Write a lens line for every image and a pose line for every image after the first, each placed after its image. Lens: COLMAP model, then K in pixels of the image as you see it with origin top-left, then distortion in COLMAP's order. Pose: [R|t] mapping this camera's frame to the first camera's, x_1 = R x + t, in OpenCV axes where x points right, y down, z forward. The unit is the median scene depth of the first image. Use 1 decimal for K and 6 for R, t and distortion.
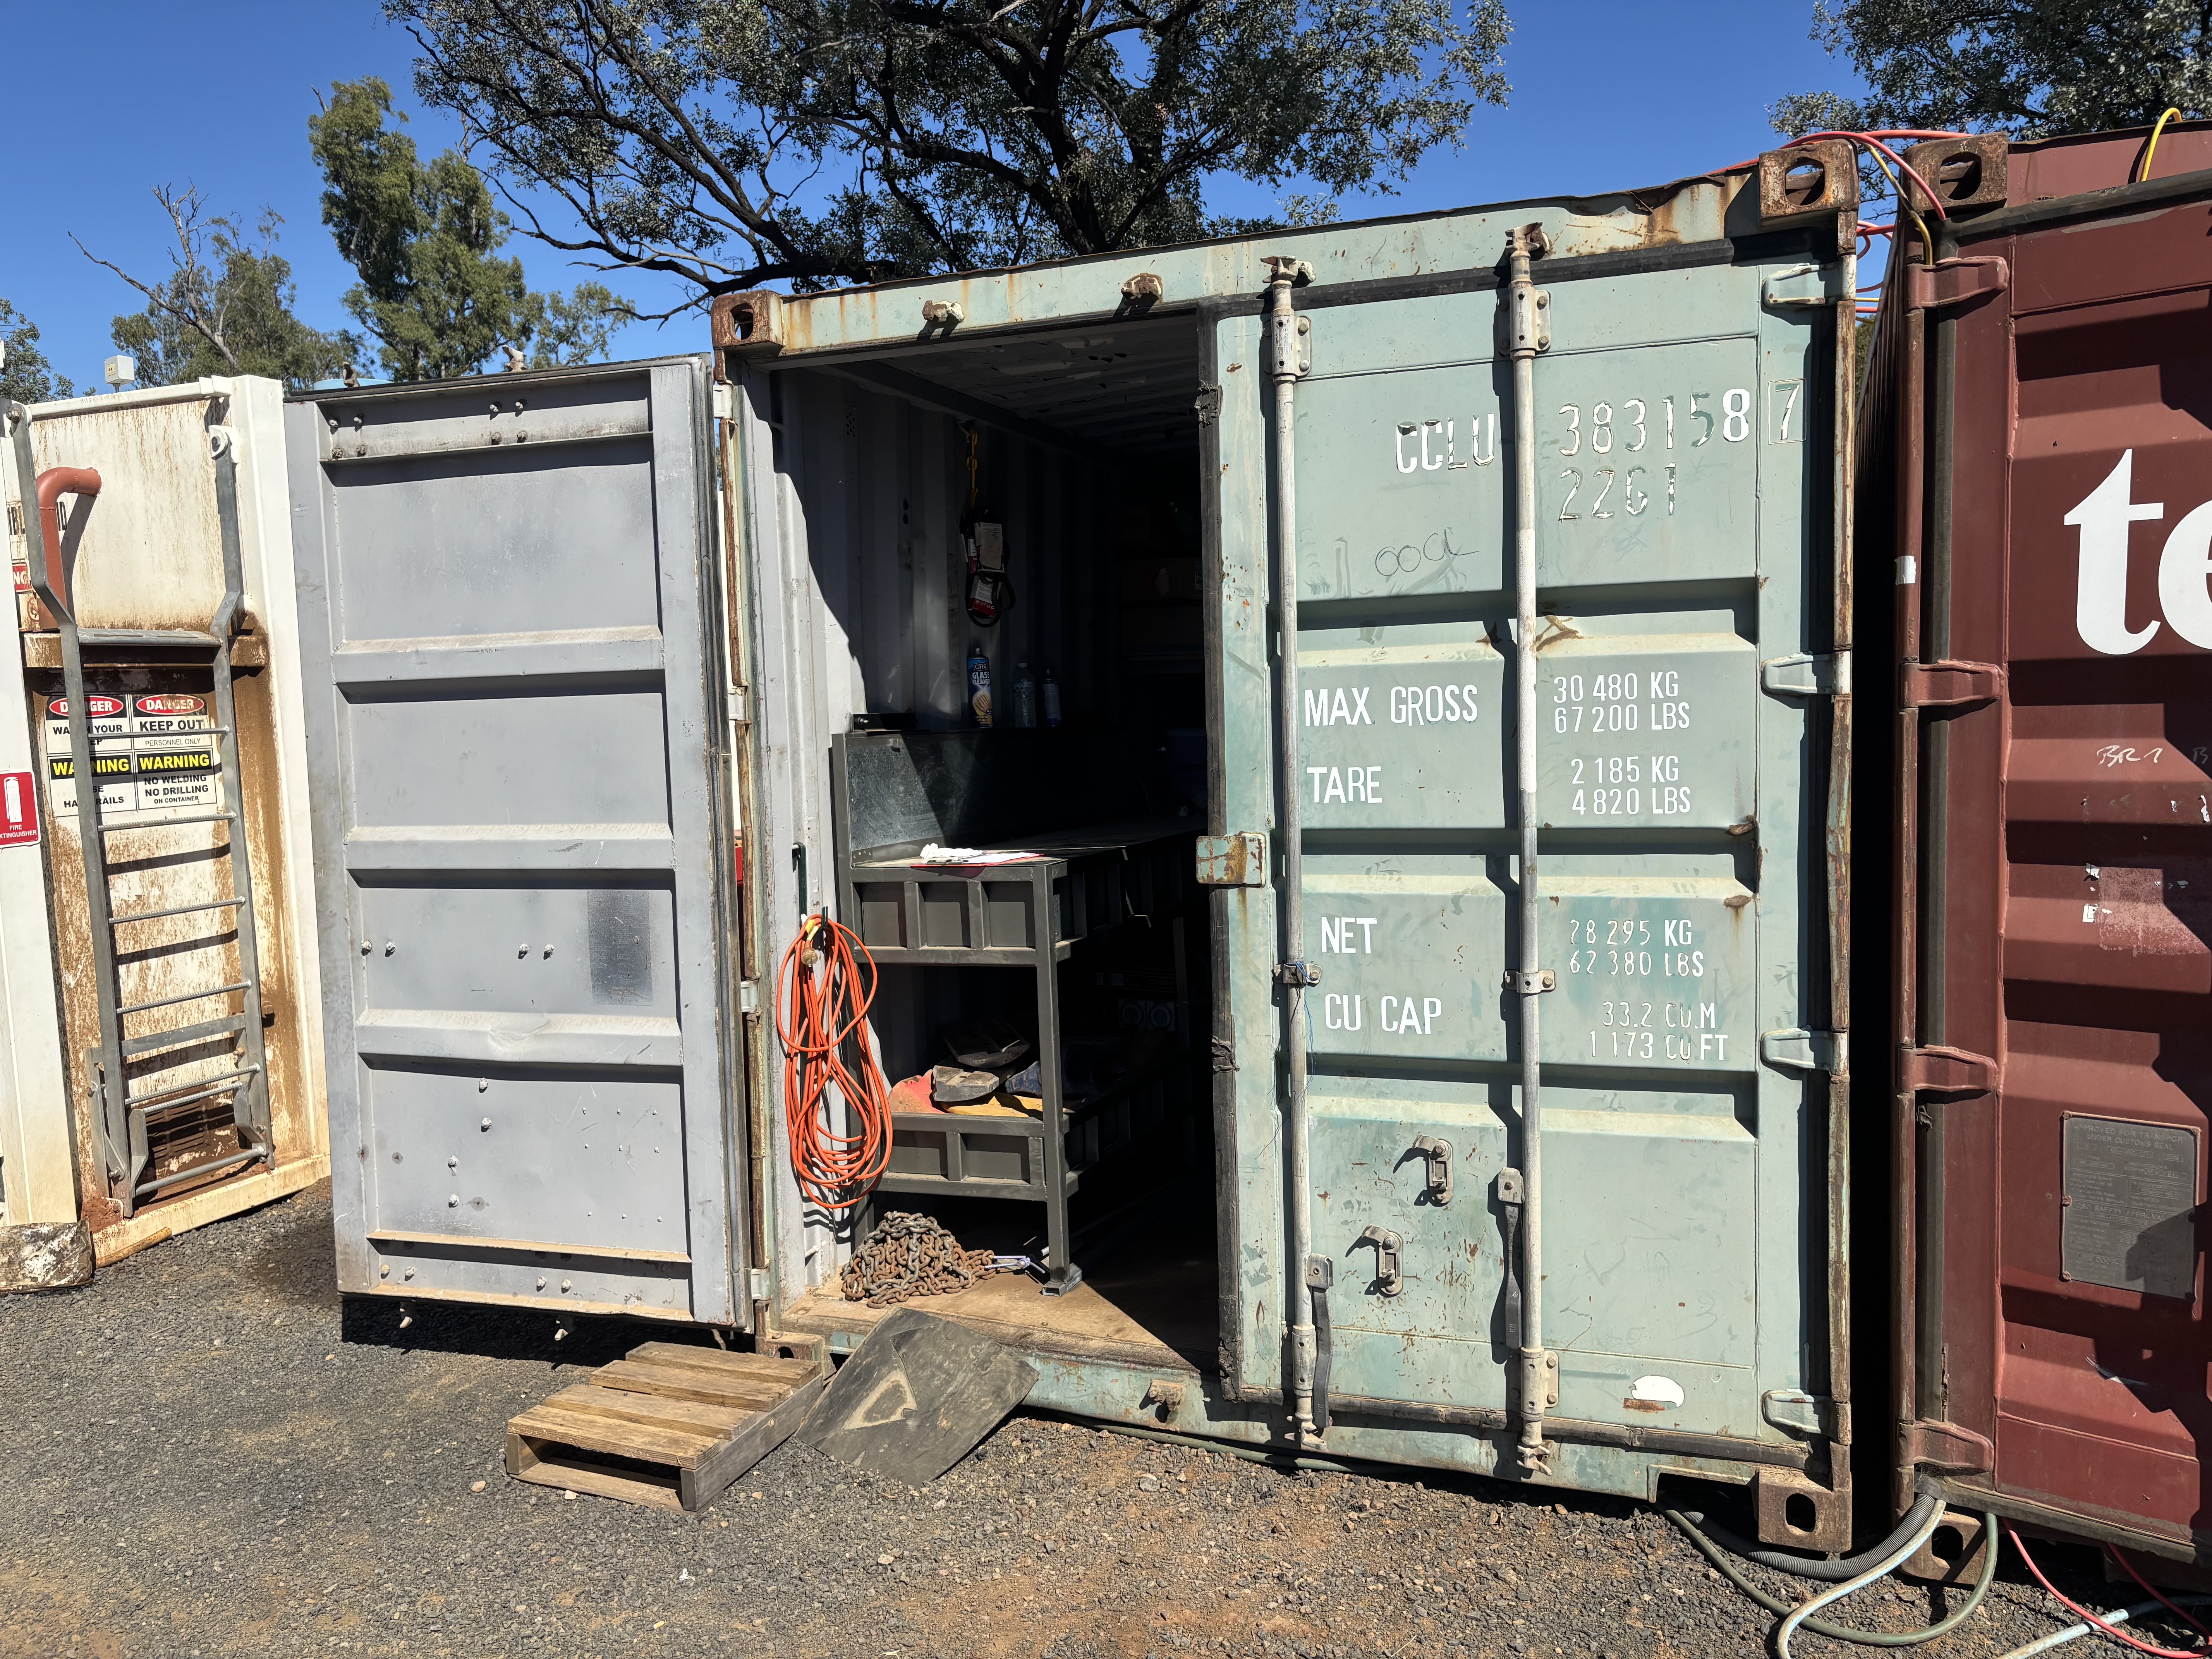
lens RADIAL K [[1841.6, 0, 1106.0], [0, 1841.6, 829.5], [0, 0, 1]] dist [0.002850, 0.000918]
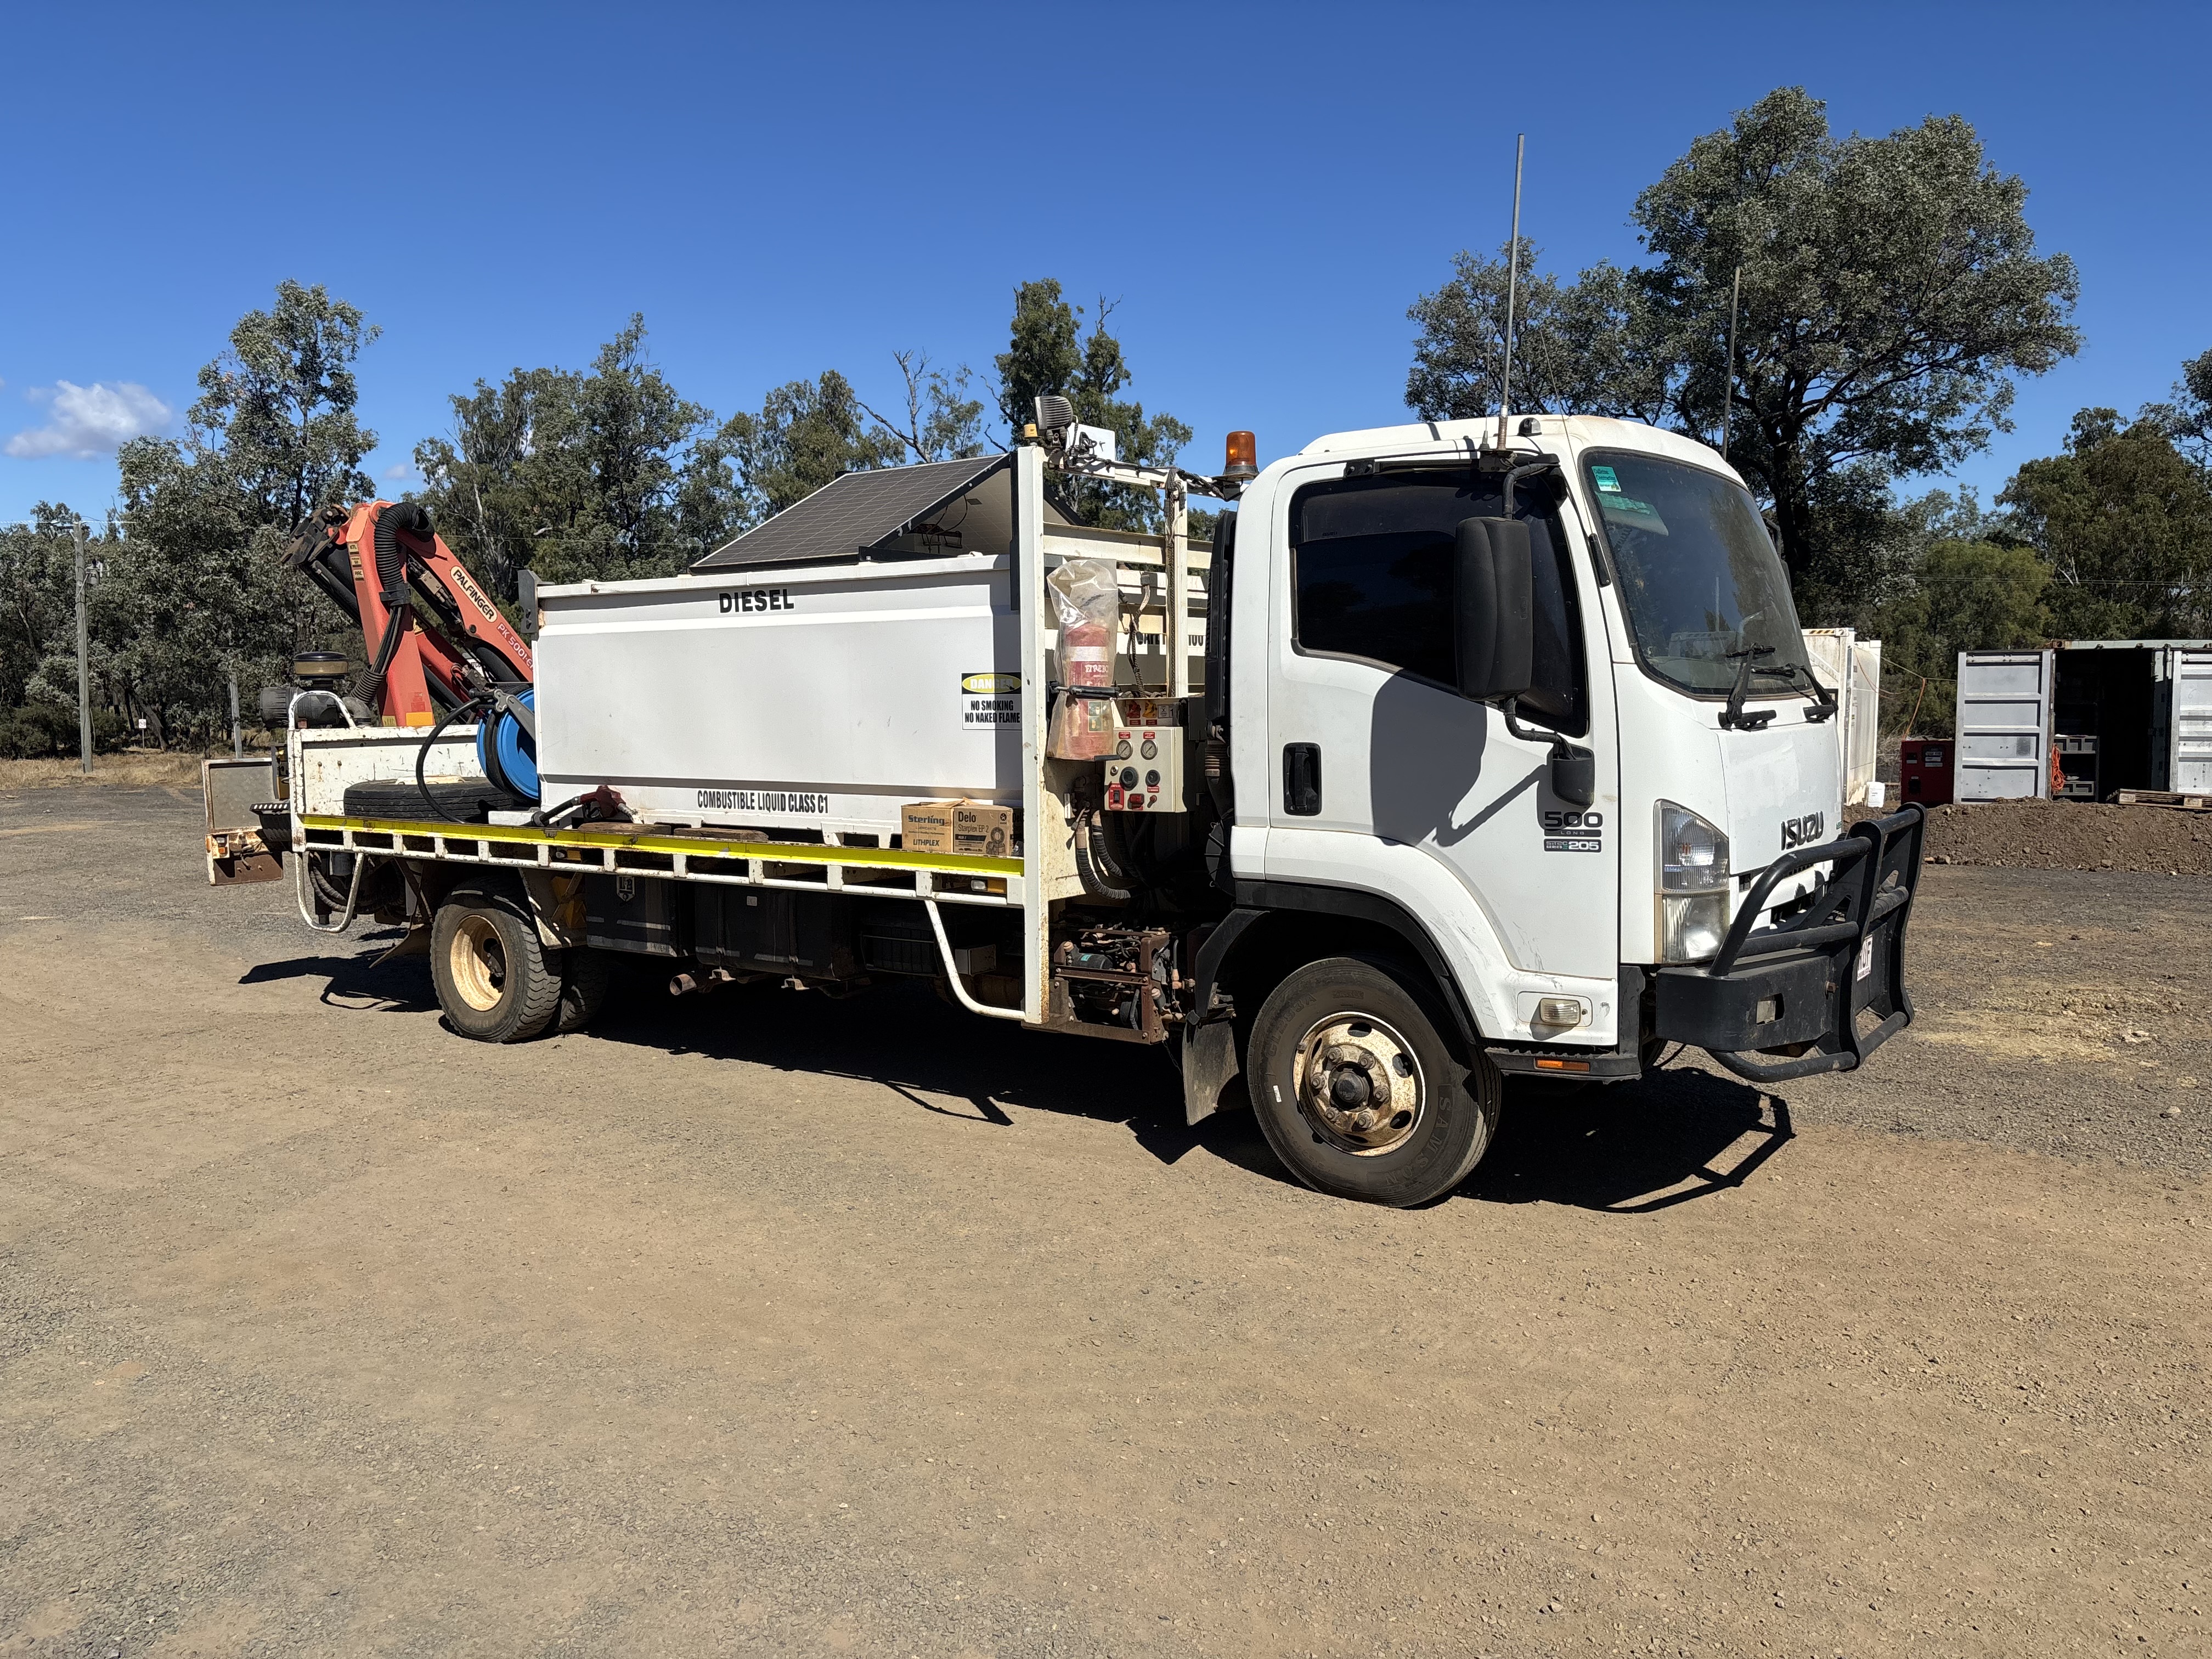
lens RADIAL K [[1700.0, 0, 1106.0], [0, 1700.0, 829.5], [0, 0, 1]] dist [-0.004548, -0.003939]
pose [[0.989390, 0.046173, -0.137751, -2.347051], [-0.047992, 0.998799, -0.009913, 0.509590], [0.137127, 0.016419, 0.990417, -4.656176]]
